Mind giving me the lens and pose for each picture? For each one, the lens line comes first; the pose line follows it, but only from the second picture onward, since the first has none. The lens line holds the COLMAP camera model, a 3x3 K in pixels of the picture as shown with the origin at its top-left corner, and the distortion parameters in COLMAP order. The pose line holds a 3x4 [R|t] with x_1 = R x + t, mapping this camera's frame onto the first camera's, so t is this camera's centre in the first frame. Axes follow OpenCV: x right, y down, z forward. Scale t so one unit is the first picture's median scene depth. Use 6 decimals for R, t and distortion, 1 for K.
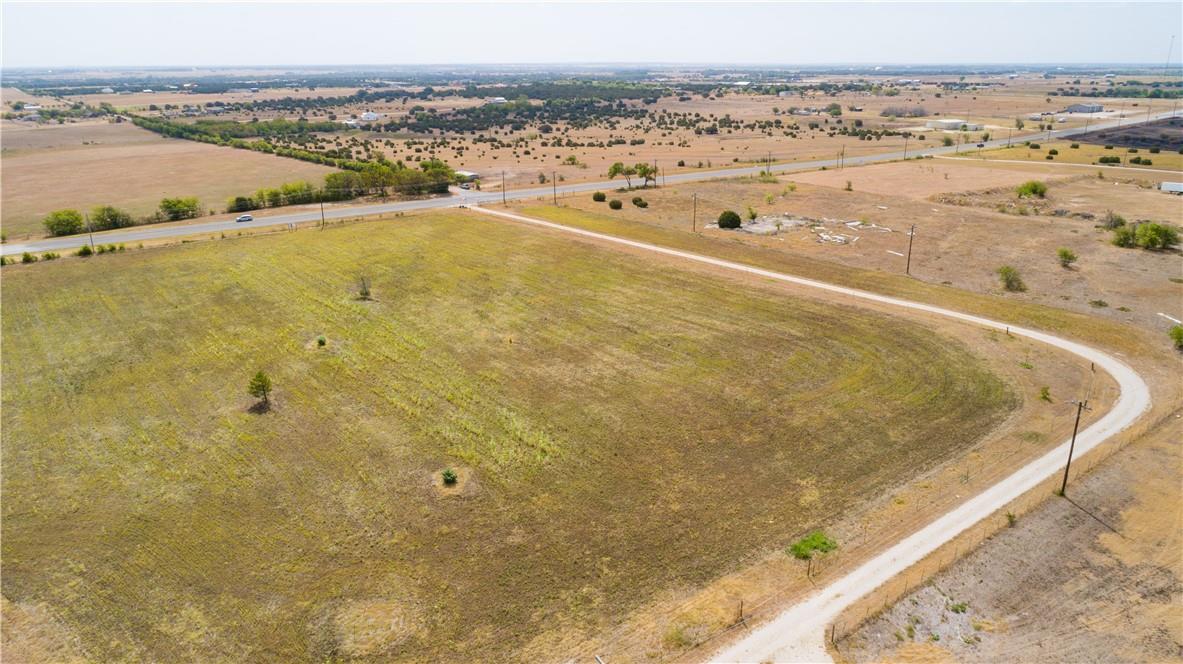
lens RADIAL K [[799.9, 0, 590.6], [0, 799.9, 335.1], [0, 0, 1]] dist [-0.017993, 0.006946]
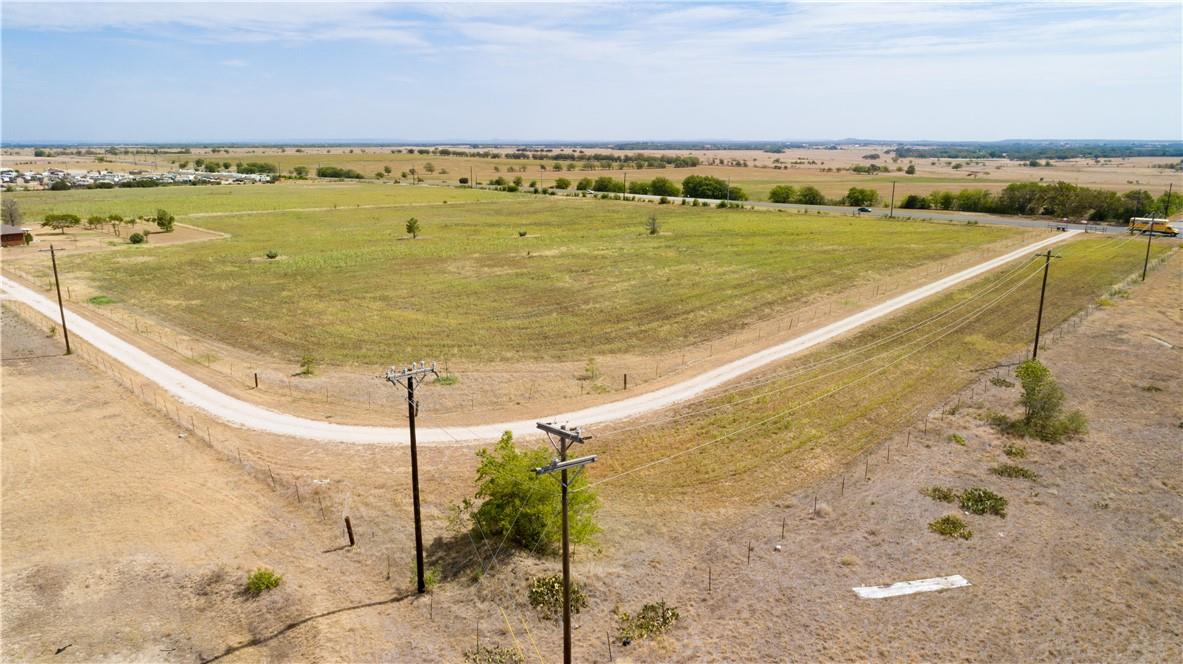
lens RADIAL K [[790.0, 0, 590.6], [0, 790.0, 333.4], [0, 0, 1]] dist [-0.019491, 0.009063]
pose [[0.153762, 0.242938, -0.957778, 0.943096], [-0.323035, 0.928402, 0.183627, -0.112252], [0.933812, 0.281161, 0.221230, 0.824235]]
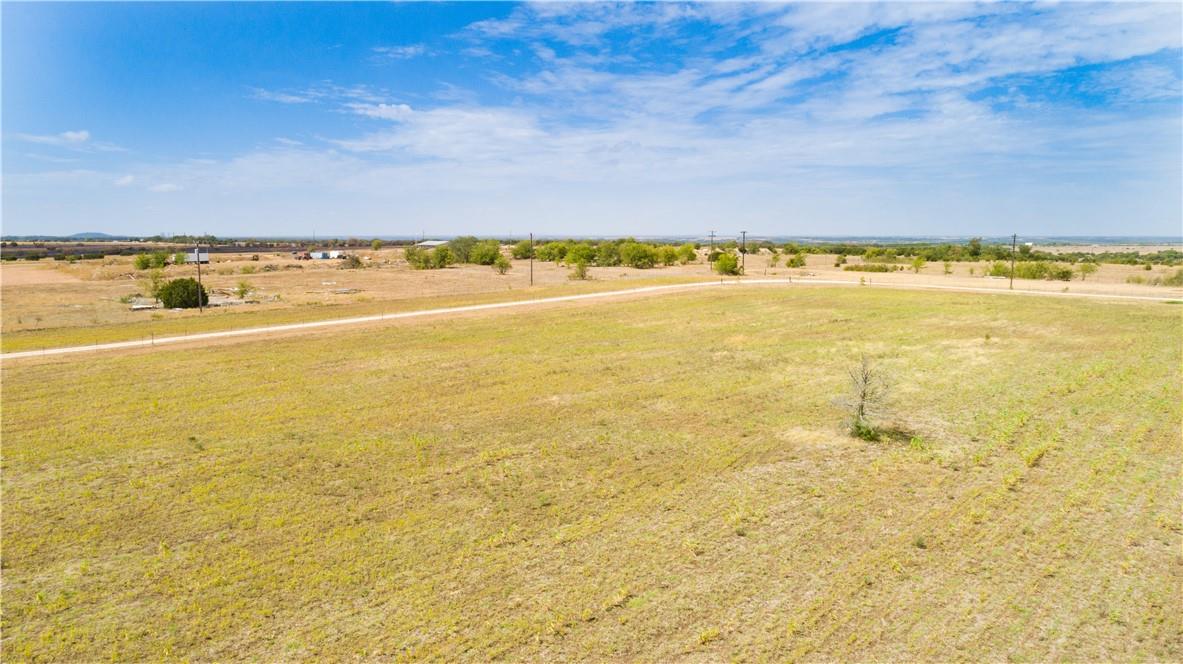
lens RADIAL K [[788.0, 0, 588.4], [0, 788.0, 341.4], [0, 0, 1]] dist [-0.016365, 0.006837]
pose [[-0.152329, -0.129838, 0.979764, -0.627073], [0.322961, 0.930372, 0.173505, -0.188765], [-0.934073, 0.342856, -0.099790, 1.288372]]
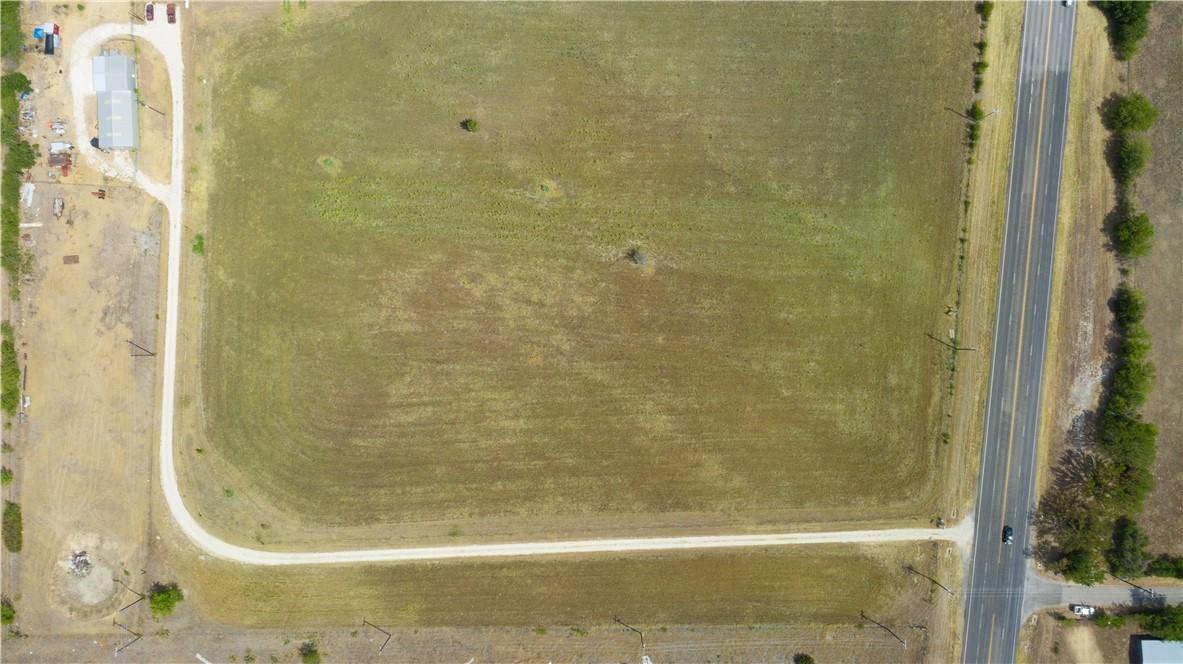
lens RADIAL K [[790.0, 0, 590.6], [0, 790.0, 333.4], [0, 0, 1]] dist [-0.019491, 0.009063]
pose [[-0.624076, 0.781346, -0.005311, -0.159400], [-0.255404, -0.197563, 0.946434, -1.428089], [0.738443, 0.592003, 0.322853, 0.708412]]
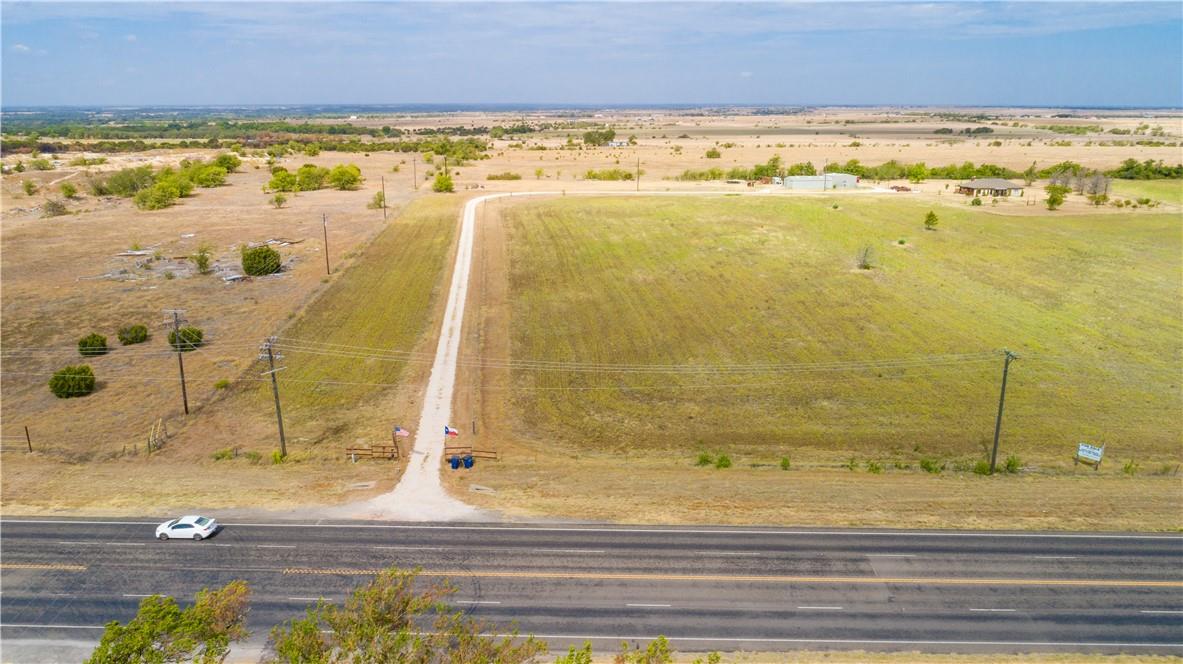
lens RADIAL K [[814.7, 0, 590.5], [0, 814.7, 330.9], [0, 0, 1]] dist [-0.017393, 0.006939]
pose [[-0.829749, -0.146780, 0.538490, -0.614501], [0.186182, 0.836749, 0.514964, -0.600683], [-0.526167, 0.527548, -0.666964, 2.097127]]
